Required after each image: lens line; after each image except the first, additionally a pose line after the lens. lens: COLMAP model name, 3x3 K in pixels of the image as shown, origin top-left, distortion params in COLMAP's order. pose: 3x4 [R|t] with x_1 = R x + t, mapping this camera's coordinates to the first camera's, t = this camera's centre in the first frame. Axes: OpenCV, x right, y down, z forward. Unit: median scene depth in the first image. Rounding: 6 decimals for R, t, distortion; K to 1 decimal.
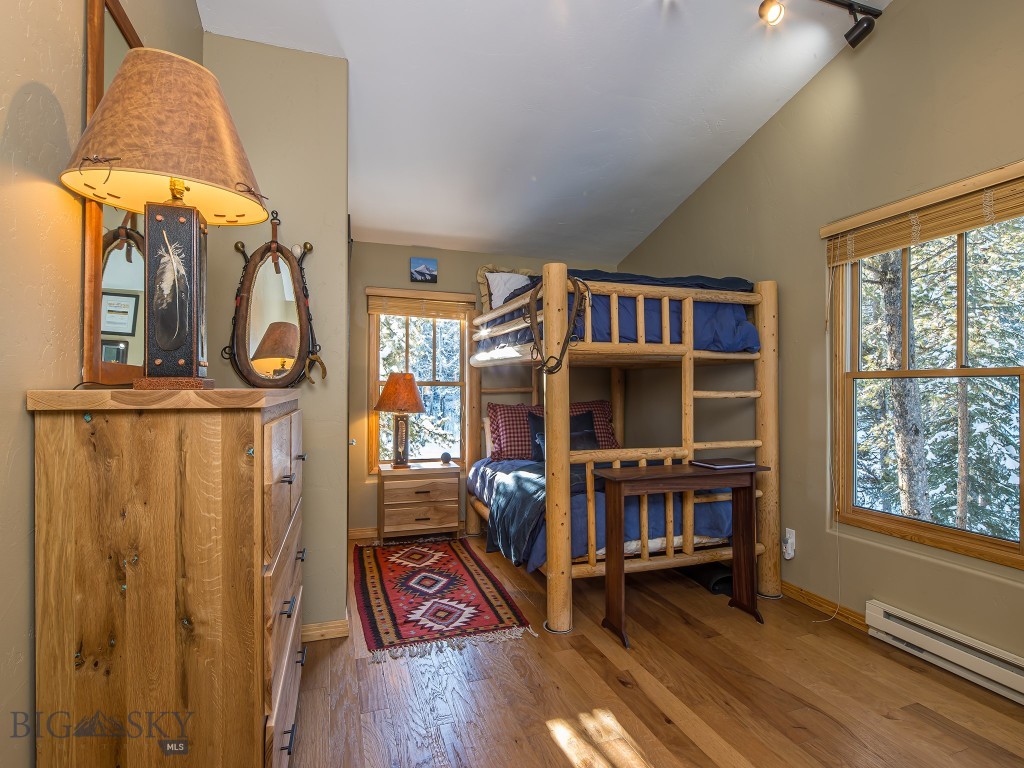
lens RADIAL K [[491.6, 0, 511.3], [0, 491.6, 386.2], [0, 0, 1]] dist [0.000744, 0.000207]
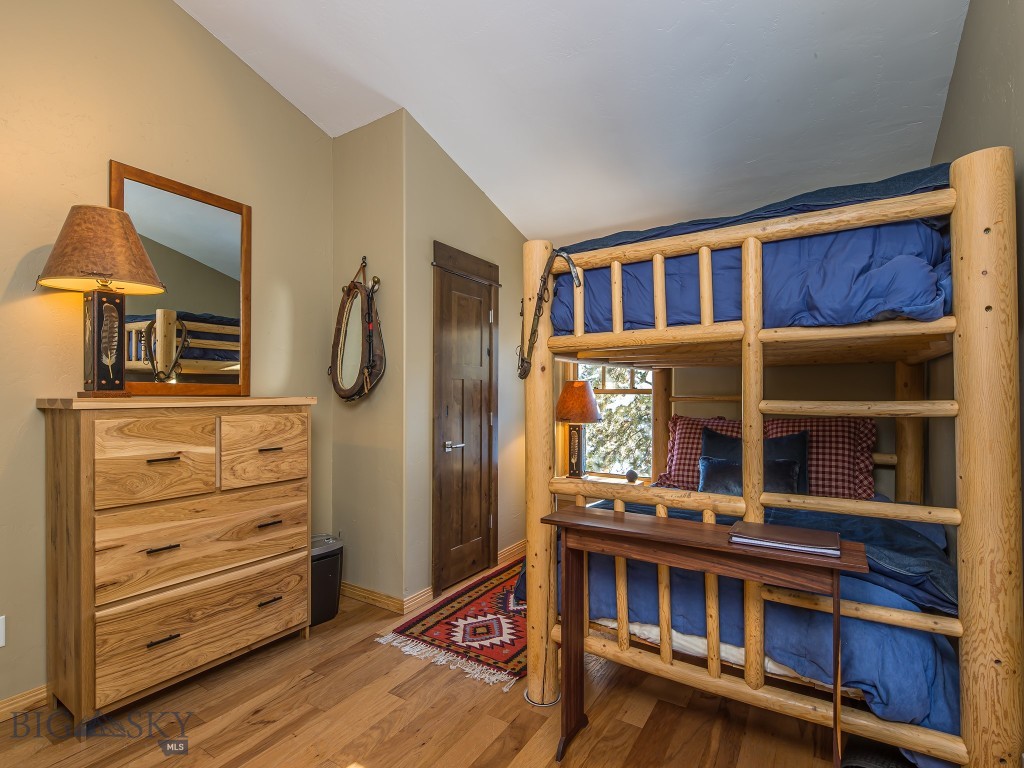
lens RADIAL K [[499.1, 0, 512.6], [0, 499.1, 395.0], [0, 0, 1]] dist [-0.004727, -0.000501]
pose [[0.629936, -0.004070, -0.776637, 0.643150], [0.006298, 0.999980, -0.000133, 0.001453], [0.776622, -0.004807, 0.629949, 0.420581]]
